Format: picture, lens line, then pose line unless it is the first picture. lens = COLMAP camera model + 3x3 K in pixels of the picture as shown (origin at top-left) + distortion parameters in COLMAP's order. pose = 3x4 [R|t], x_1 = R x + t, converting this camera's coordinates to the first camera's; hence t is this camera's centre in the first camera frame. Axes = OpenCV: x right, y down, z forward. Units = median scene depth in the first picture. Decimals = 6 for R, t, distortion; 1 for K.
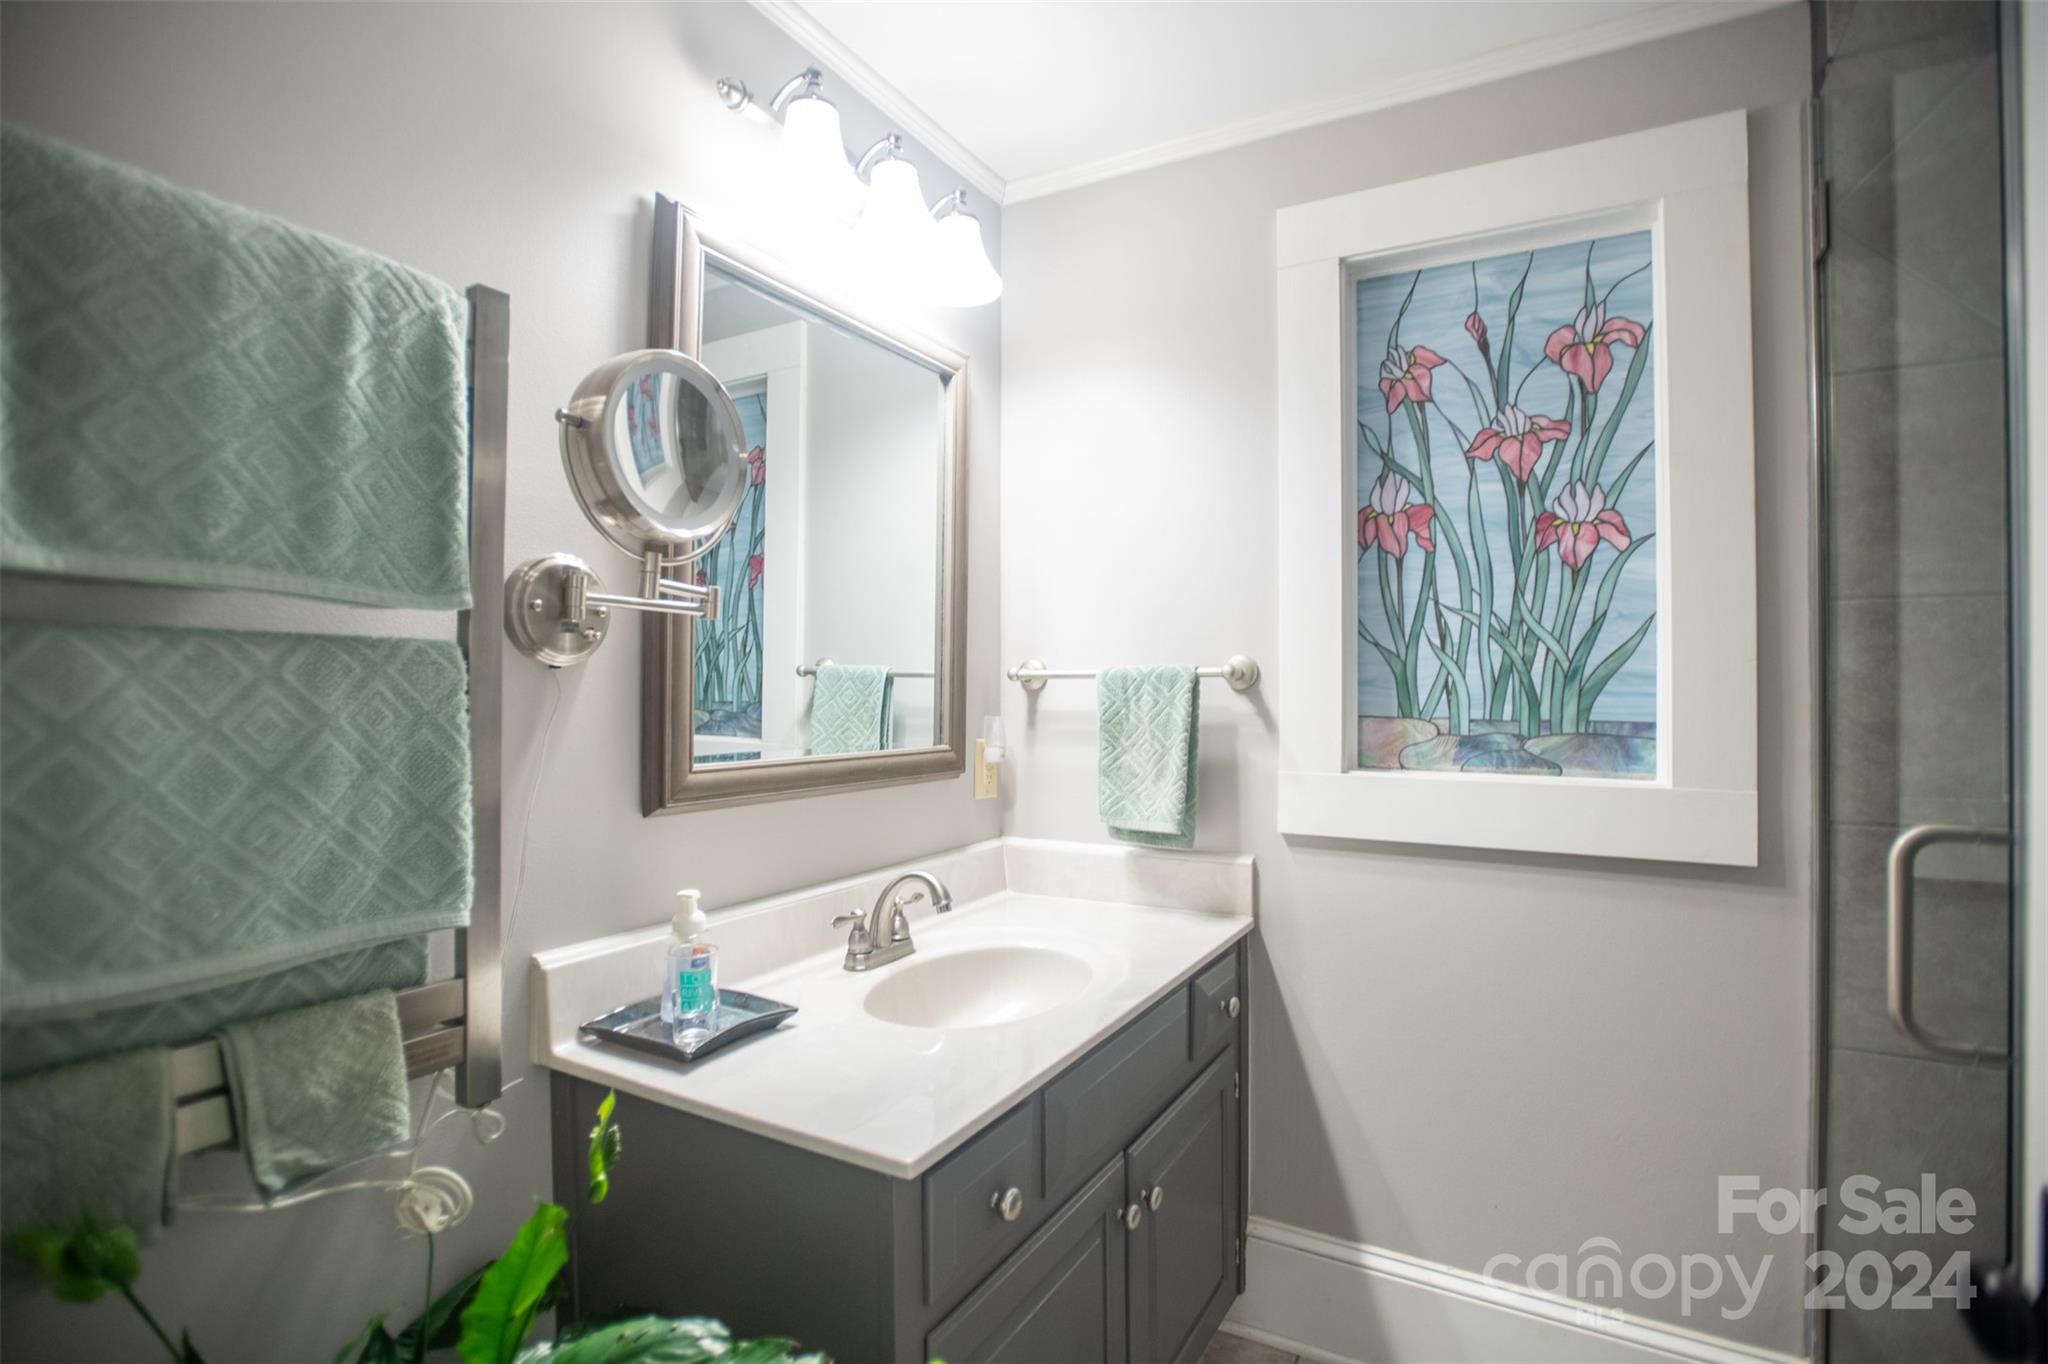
lens RADIAL K [[987.1, 0, 1028.1], [0, 987.1, 684.4], [0, 0, 1]] dist [-0.064106, 0.022786]
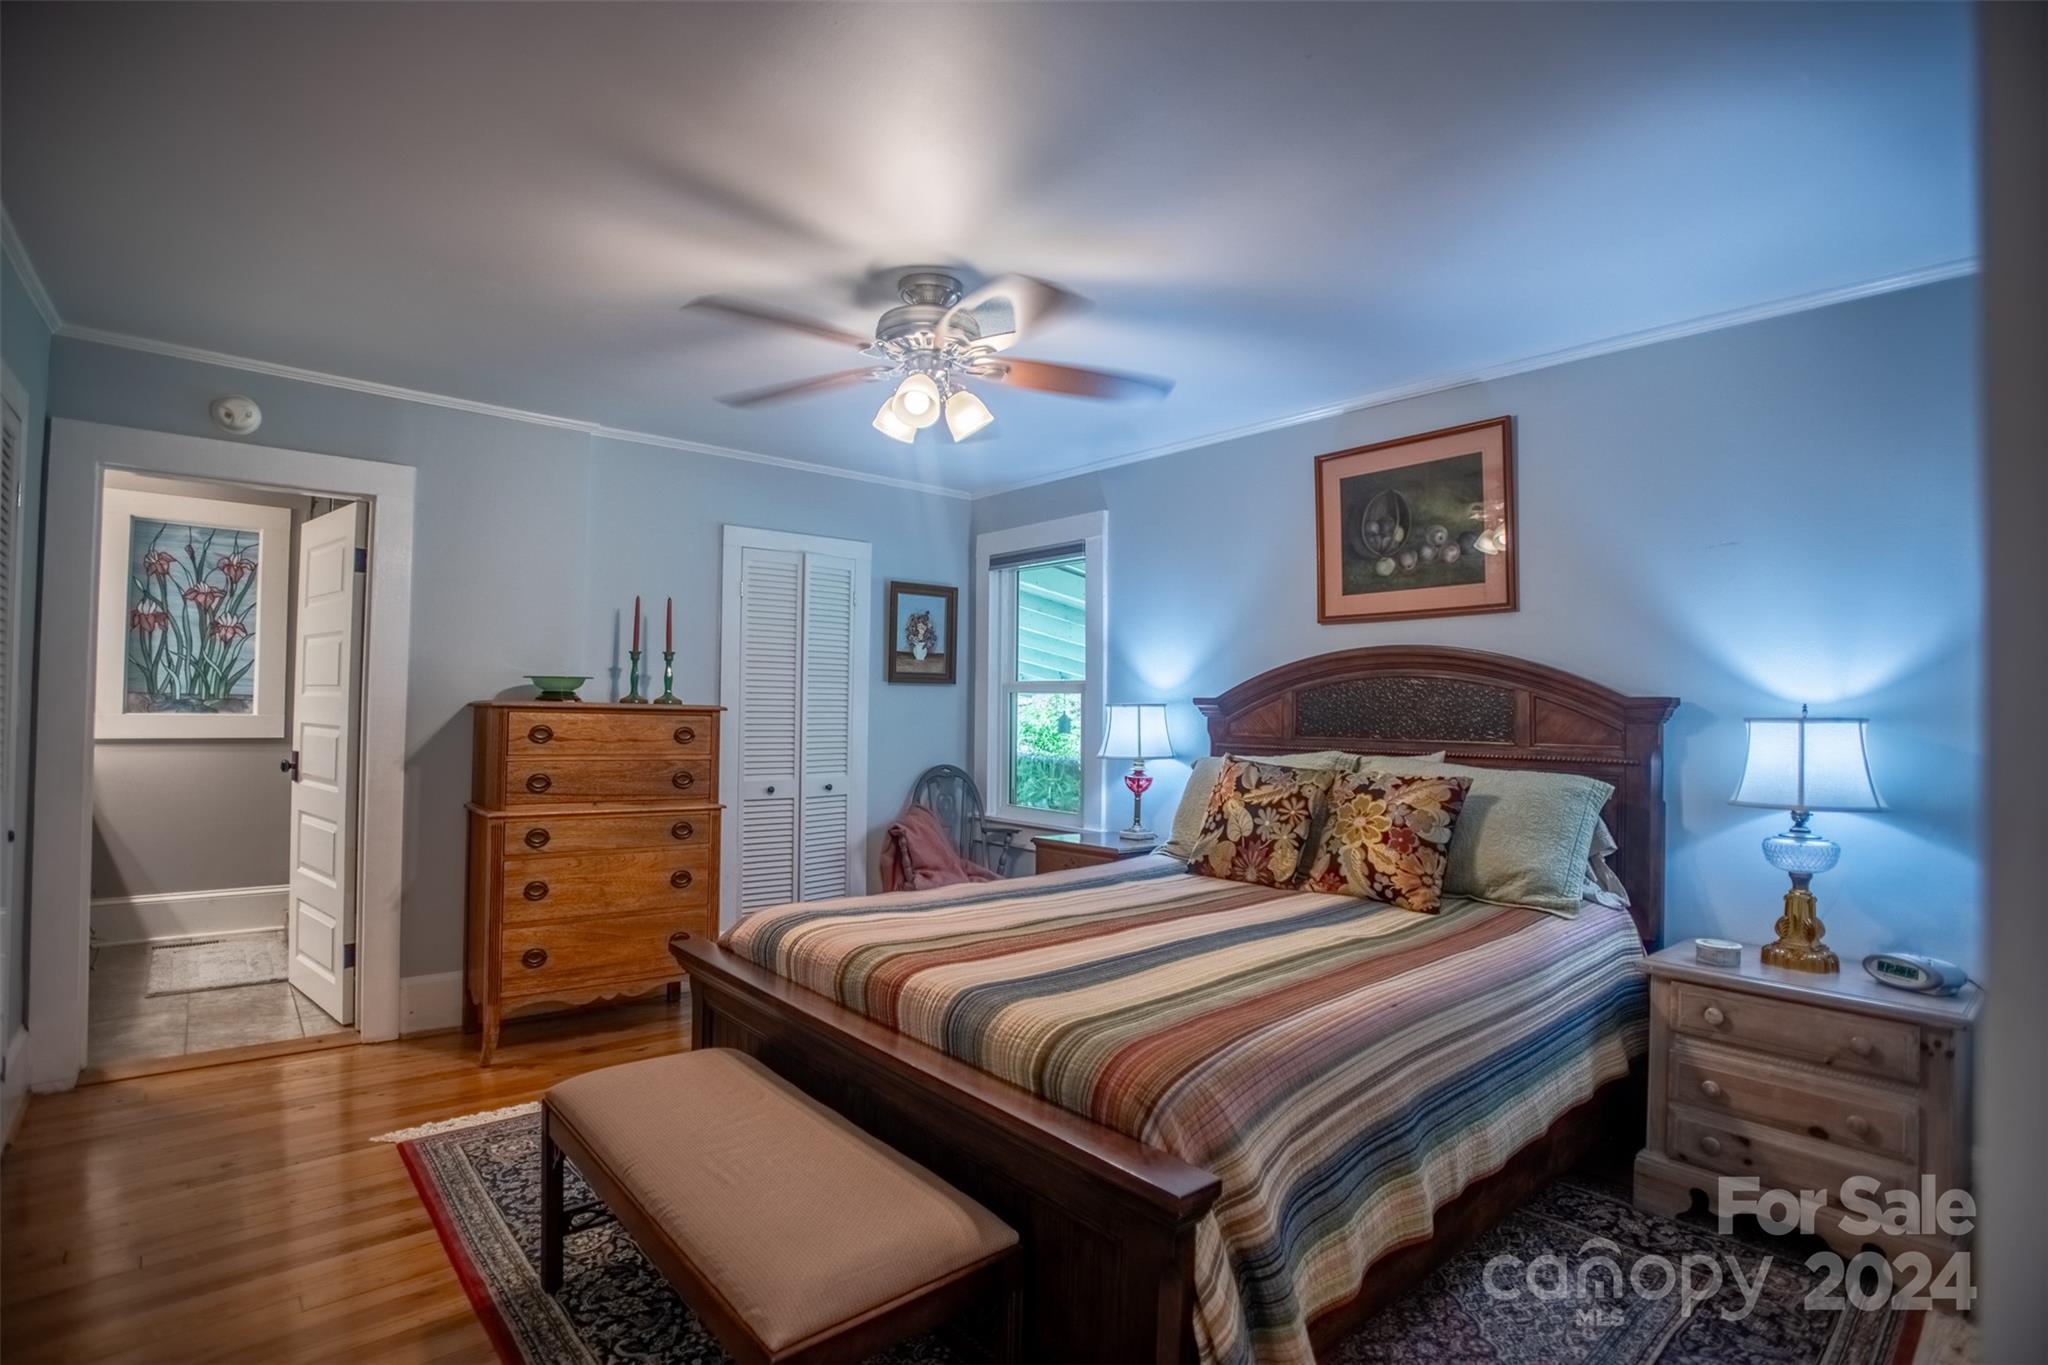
lens RADIAL K [[987.1, 0, 1028.1], [0, 987.1, 684.9], [0, 0, 1]] dist [-0.064106, 0.022786]
pose [[0.368907, 0.023354, 0.929173, -1.169574], [-0.021254, 0.999635, -0.016686, 0.005046], [-0.929223, -0.013593, 0.369269, -2.233704]]
